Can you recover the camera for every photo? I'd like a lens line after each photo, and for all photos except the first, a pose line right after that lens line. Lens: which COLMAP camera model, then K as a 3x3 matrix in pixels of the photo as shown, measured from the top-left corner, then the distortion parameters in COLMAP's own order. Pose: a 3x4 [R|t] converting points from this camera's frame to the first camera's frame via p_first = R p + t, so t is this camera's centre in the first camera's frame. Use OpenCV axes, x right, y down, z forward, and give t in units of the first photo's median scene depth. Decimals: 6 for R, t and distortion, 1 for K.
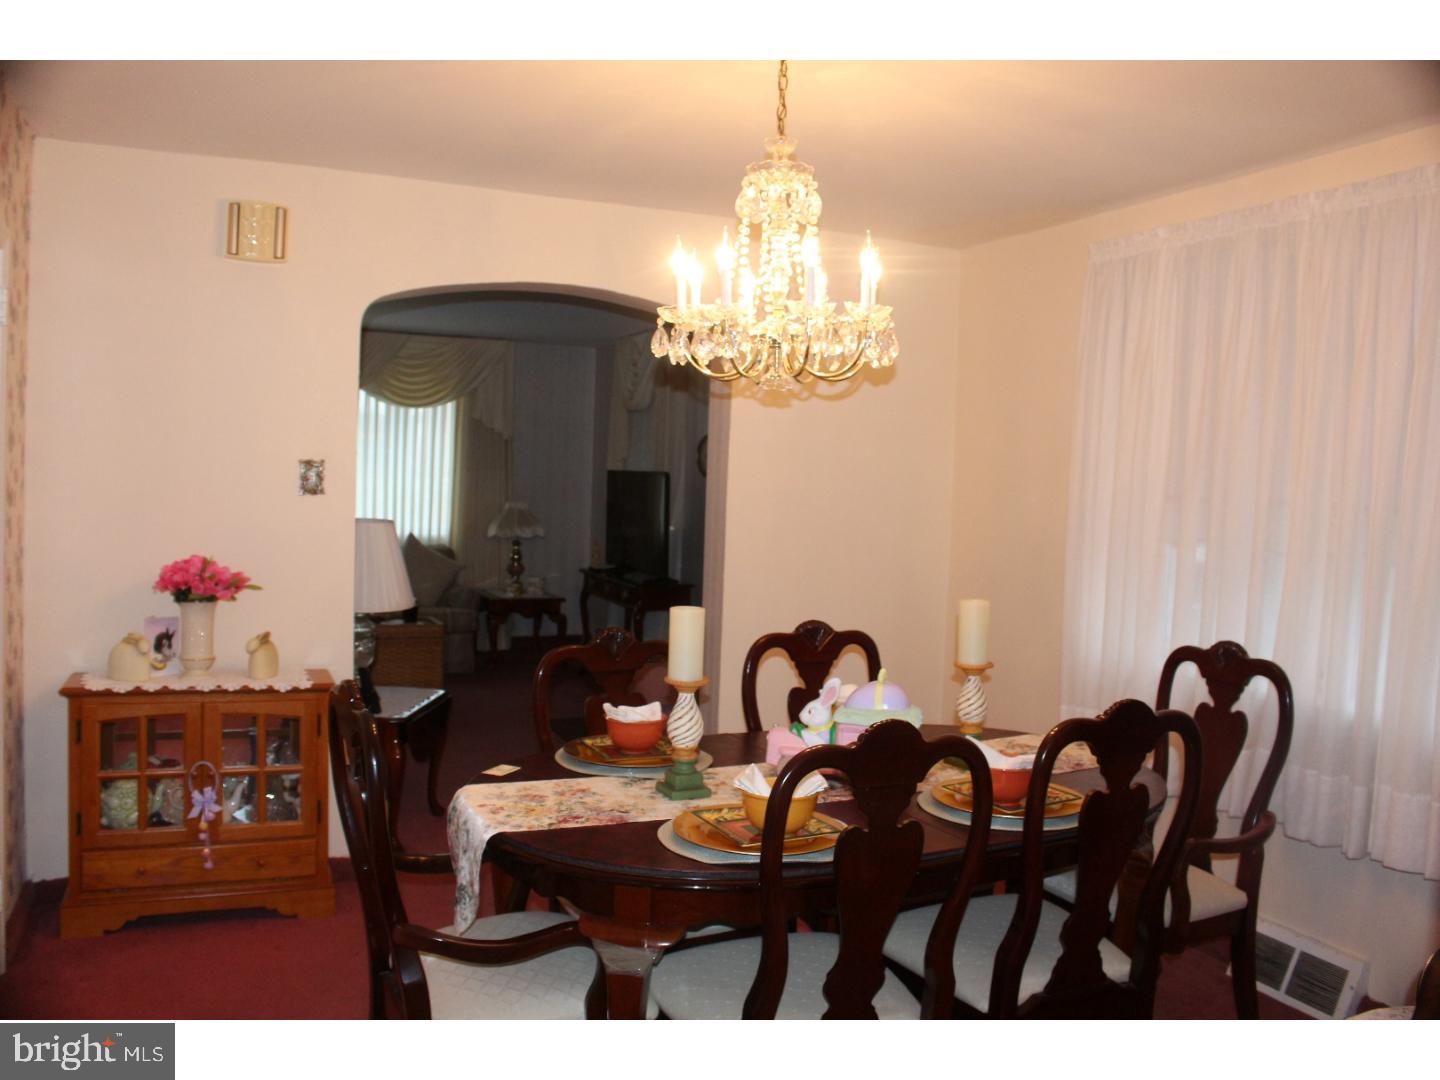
lens RADIAL K [[1280.8, 0, 718.0], [0, 1280.8, 517.9], [0, 0, 1]] dist [-0.166292, 0.181511]
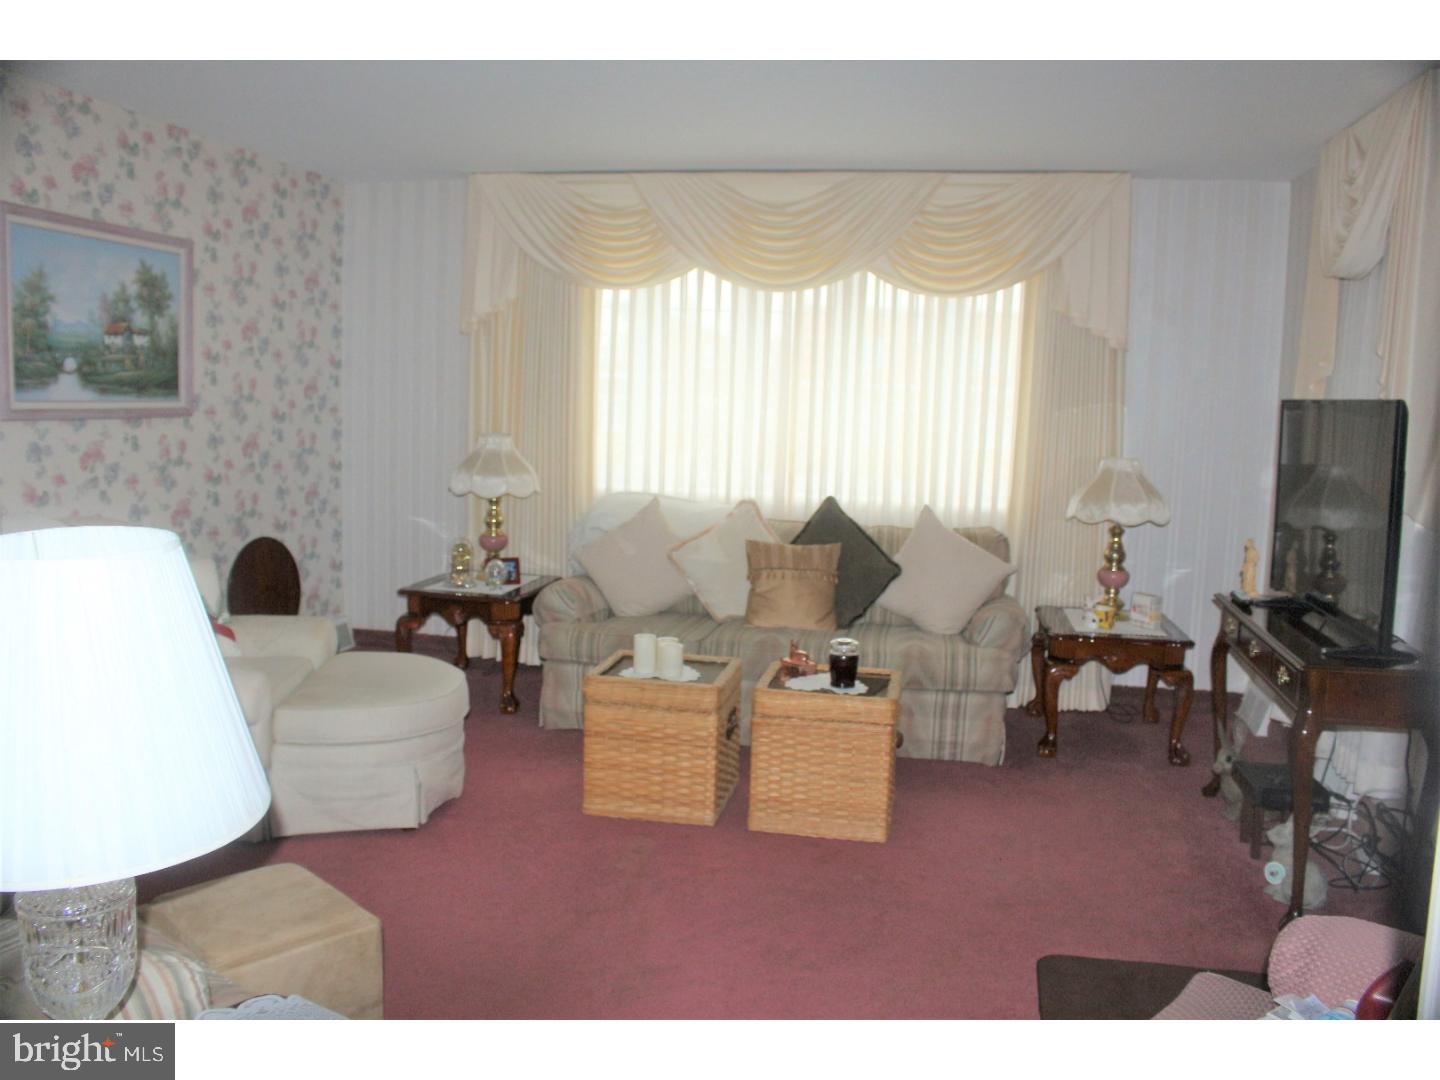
lens RADIAL K [[1149.4, 0, 719.9], [0, 1149.4, 531.8], [0, 0, 1]] dist [-0.160202, 0.116011]
pose [[0.802207, 0.055606, -0.594451, -0.002862], [-0.017480, 0.997414, 0.069711, -0.011453], [0.596790, -0.045532, 0.801105, 0.502951]]
